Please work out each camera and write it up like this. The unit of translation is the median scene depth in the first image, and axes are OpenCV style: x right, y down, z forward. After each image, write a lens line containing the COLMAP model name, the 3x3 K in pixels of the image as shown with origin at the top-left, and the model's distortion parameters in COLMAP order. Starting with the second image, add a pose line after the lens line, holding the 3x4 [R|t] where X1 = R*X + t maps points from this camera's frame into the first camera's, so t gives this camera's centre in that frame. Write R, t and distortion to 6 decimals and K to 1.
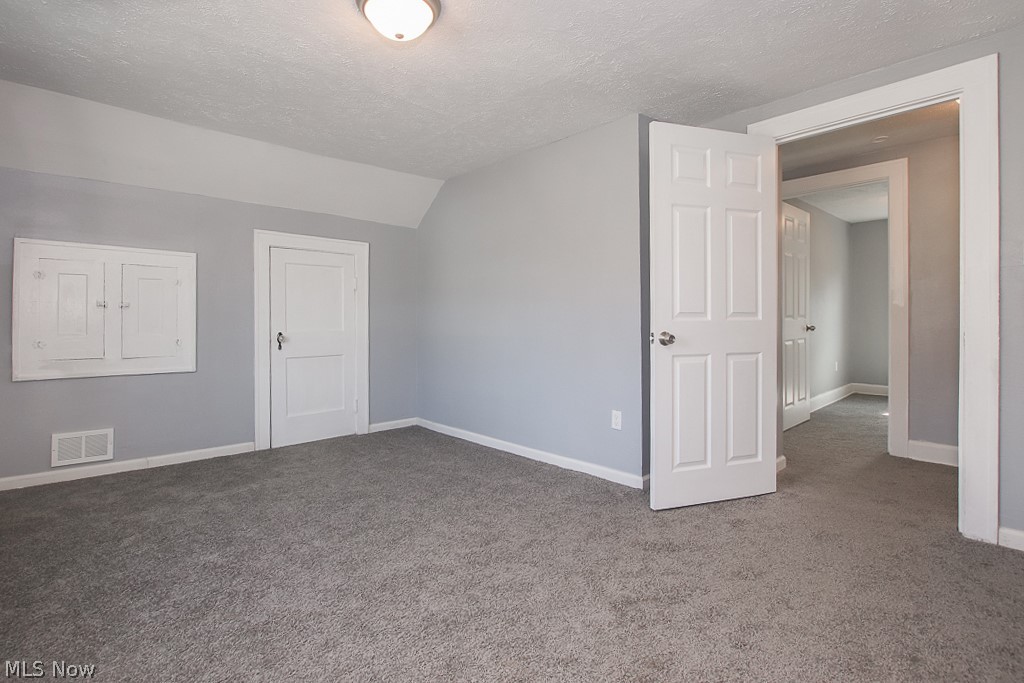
lens RADIAL K [[490.3, 0, 512.0], [0, 490.3, 341.5], [0, 0, 1]] dist [-0.058182, -0.000228]
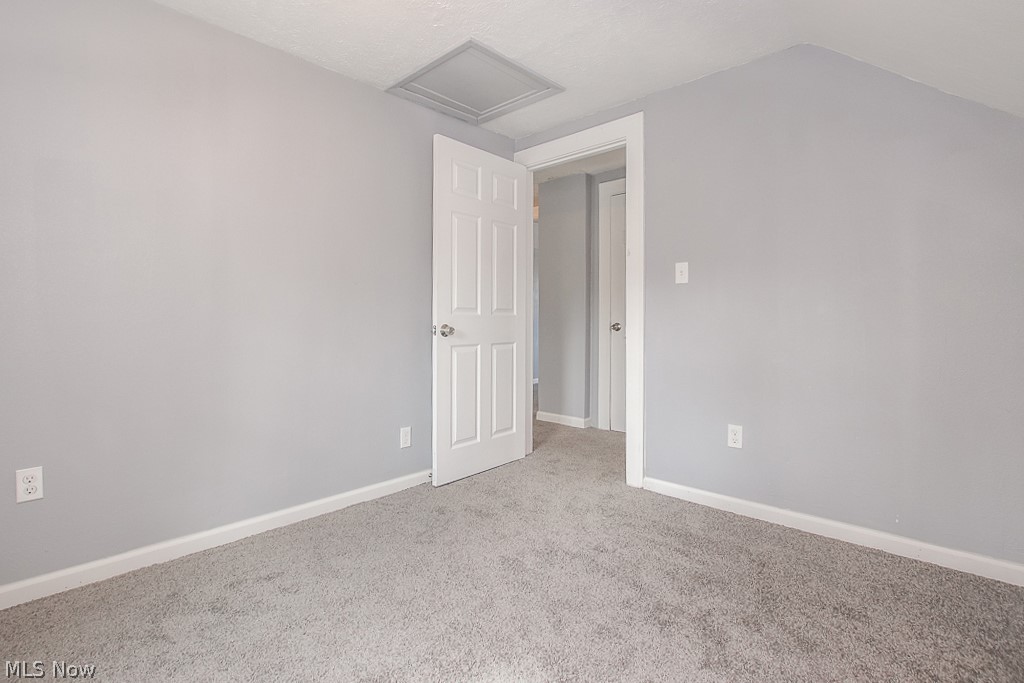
lens RADIAL K [[490.6, 0, 510.5], [0, 490.6, 331.5], [0, 0, 1]] dist [-0.003401, -0.000415]
pose [[0.848631, -0.000362, 0.528984, -0.153671], [0.003788, 0.999978, -0.005393, 0.002493], [-0.528971, 0.006580, 0.848614, -0.040158]]
